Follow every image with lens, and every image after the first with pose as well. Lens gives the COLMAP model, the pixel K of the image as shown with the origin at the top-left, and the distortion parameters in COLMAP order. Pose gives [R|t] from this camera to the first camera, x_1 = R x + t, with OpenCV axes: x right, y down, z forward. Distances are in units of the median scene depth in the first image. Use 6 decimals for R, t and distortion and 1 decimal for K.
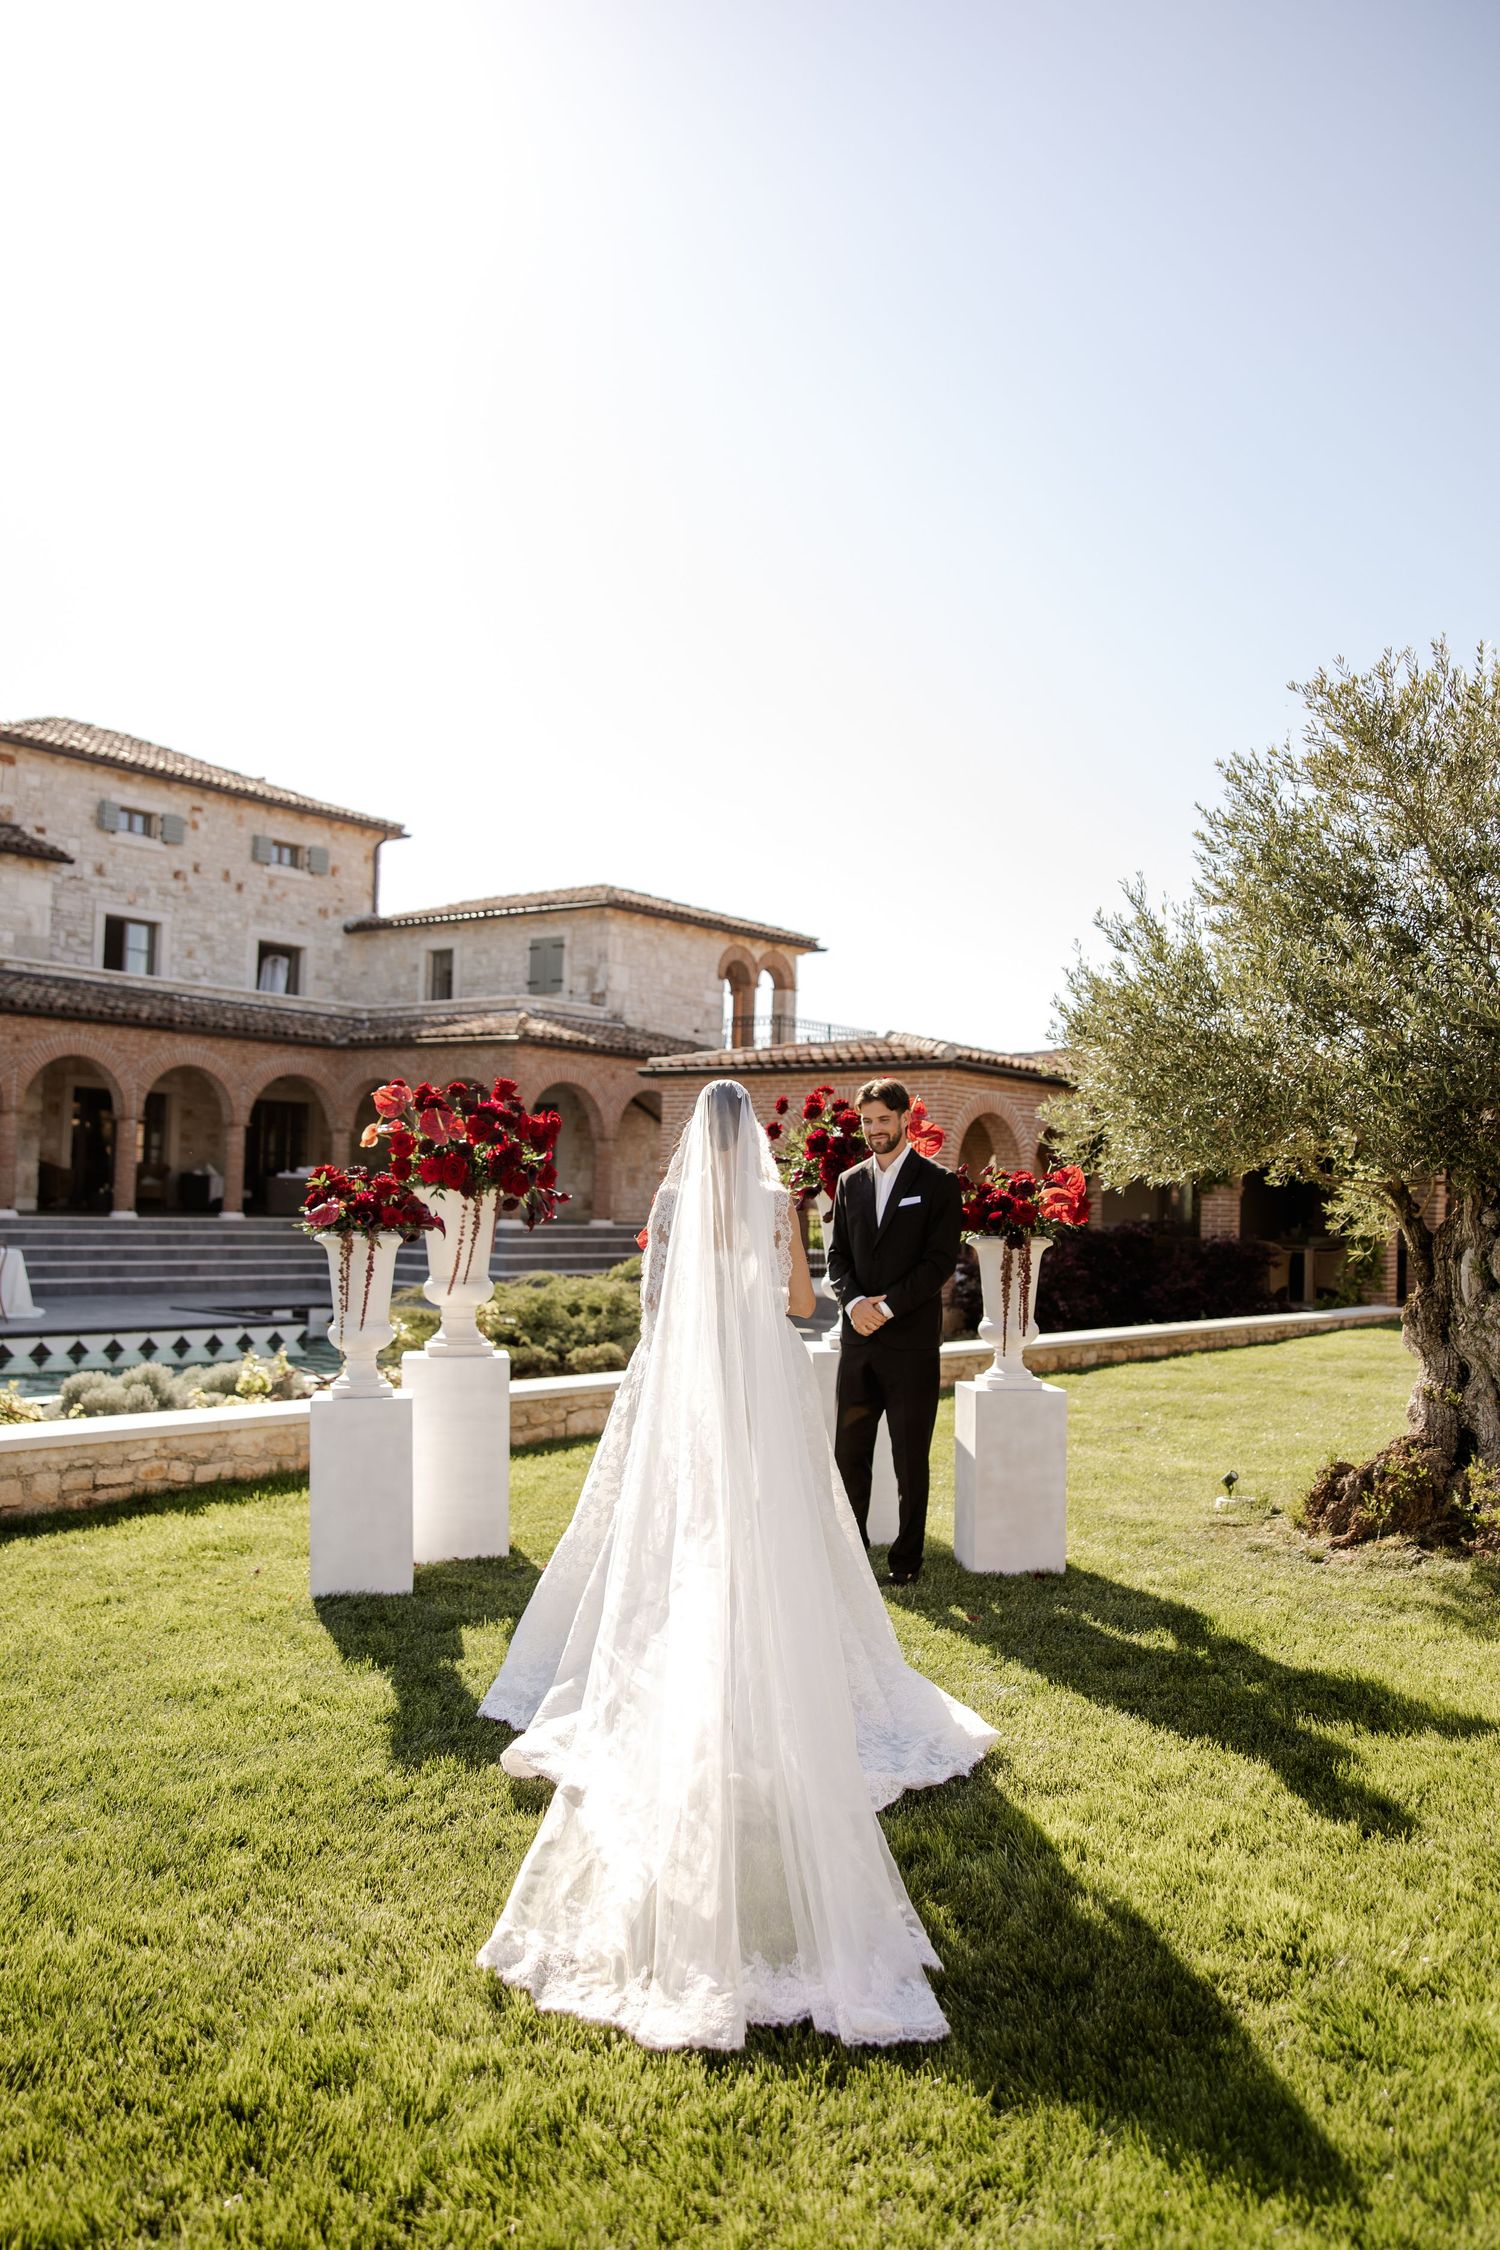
lens RADIAL K [[1724.6, 0, 750.0], [0, 1724.6, 1125.0], [0, 0, 1]] dist [0.006460, 0.004143]
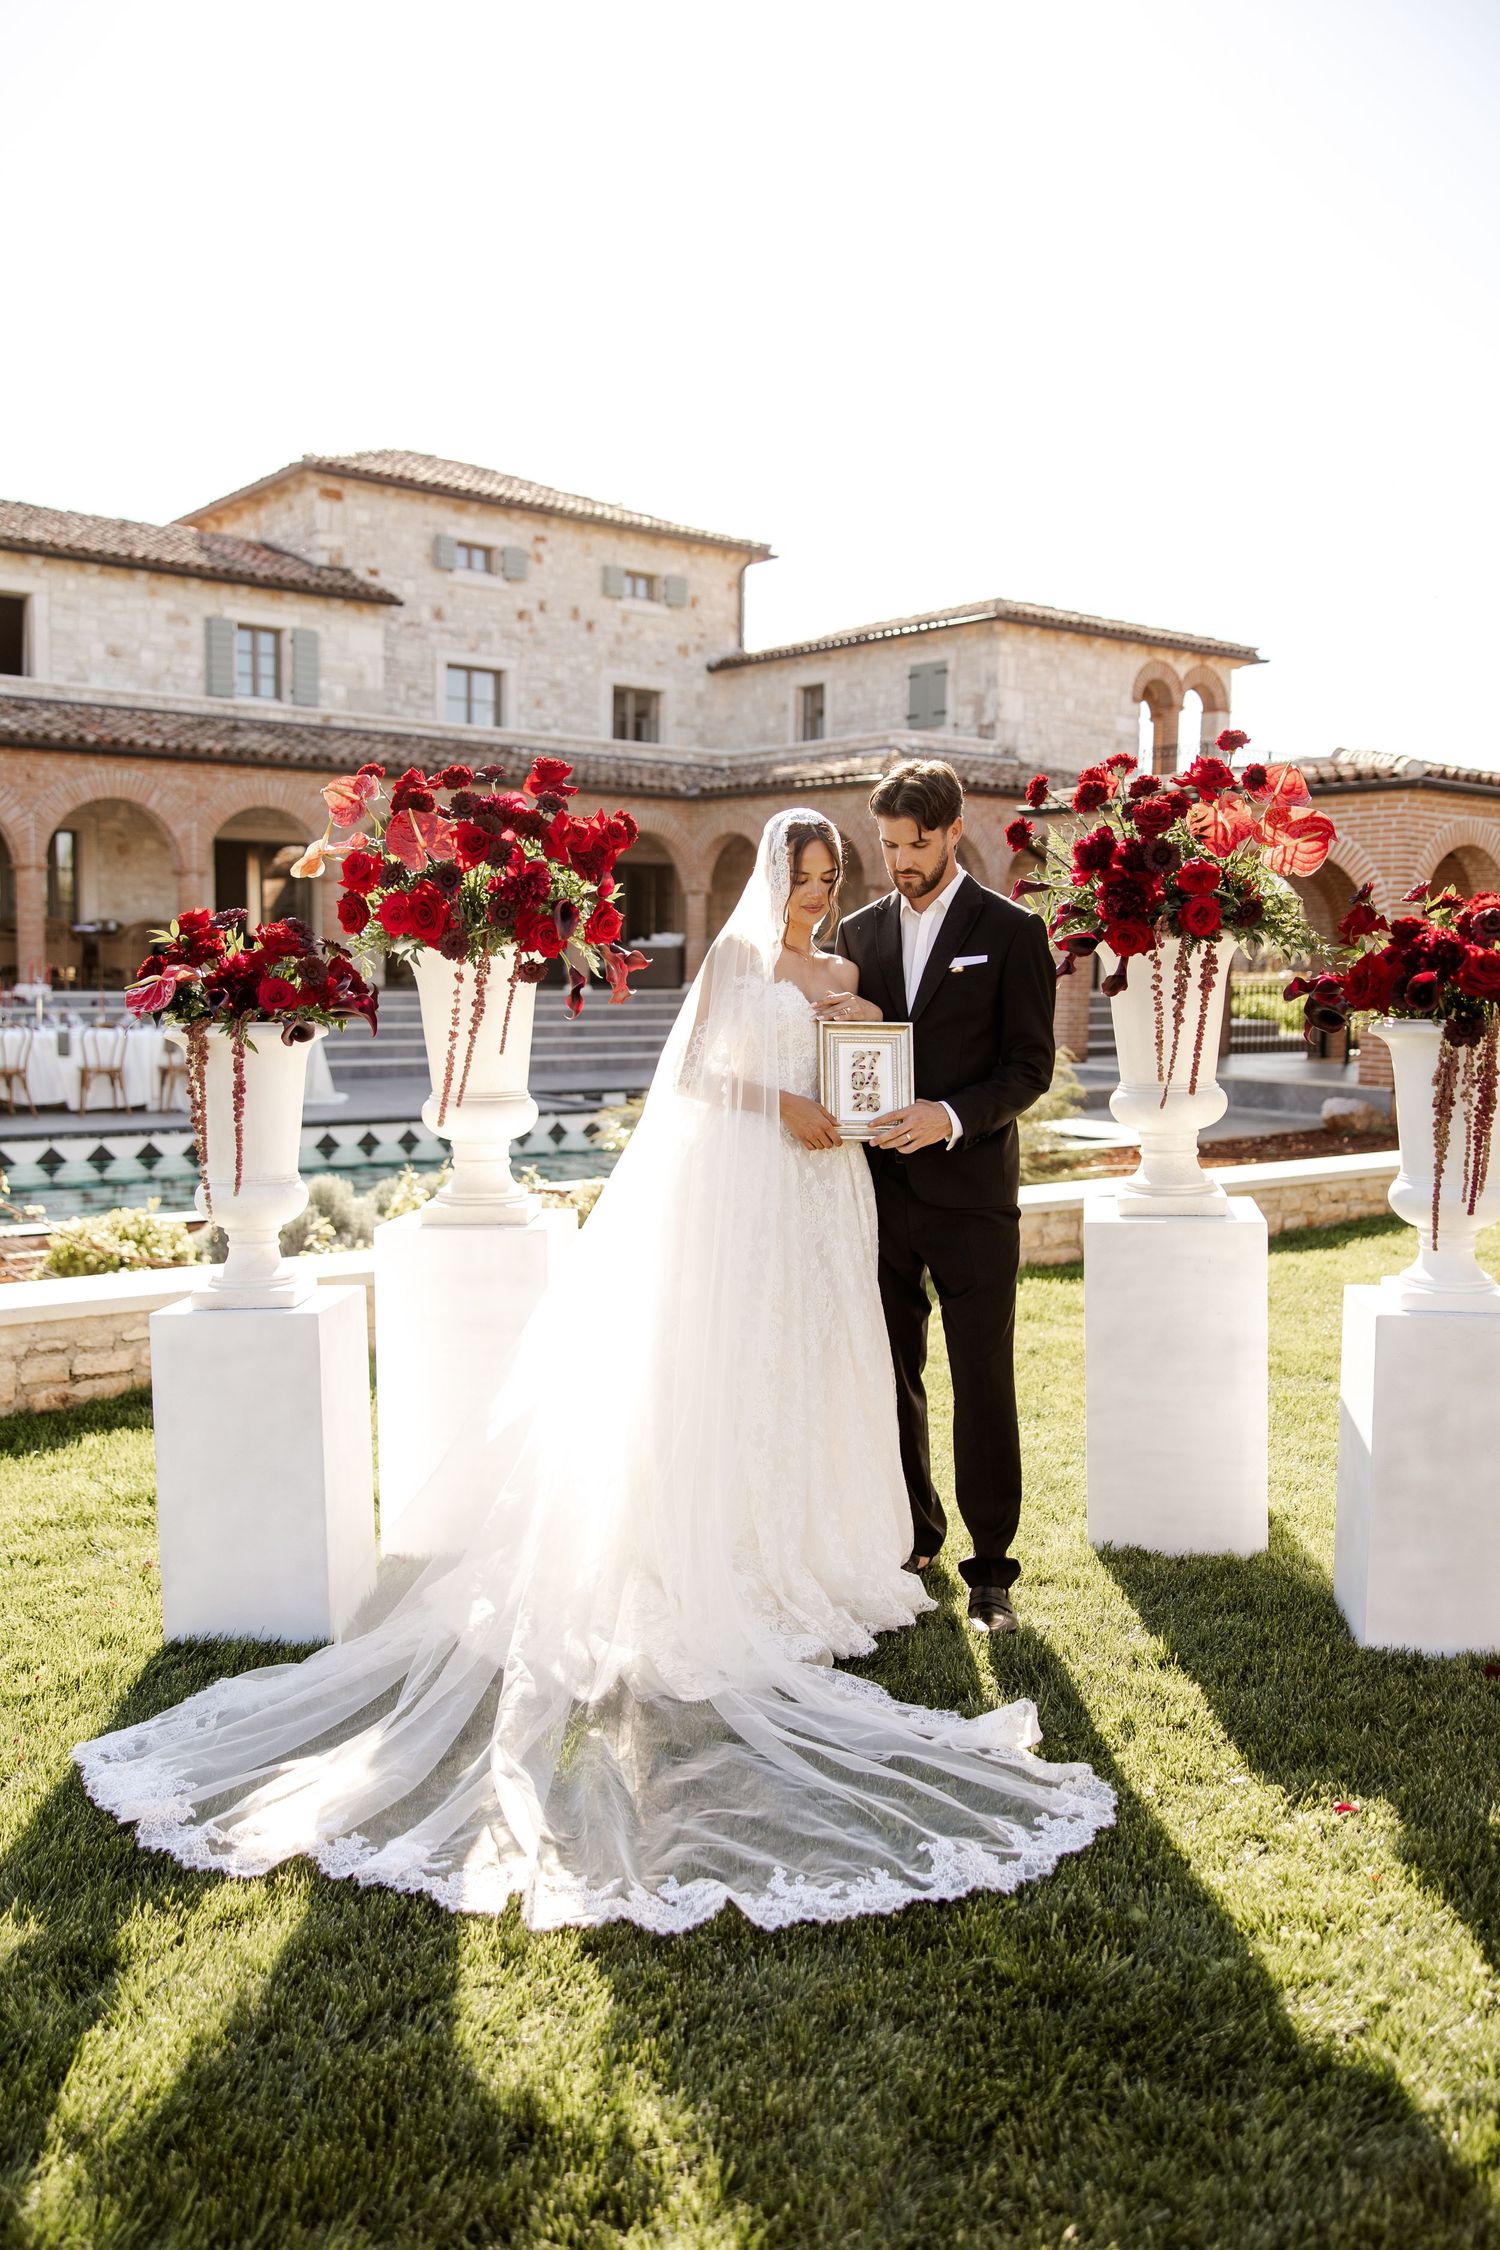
lens RADIAL K [[1724.6, 0, 750.0], [0, 1724.6, 1125.0], [0, 0, 1]] dist [0.006460, 0.004143]
pose [[0.966220, 0.007940, -0.257597, 0.022070], [0.026637, 0.991095, 0.130464, 0.006387], [0.256339, -0.132918, 0.957404, 0.123321]]
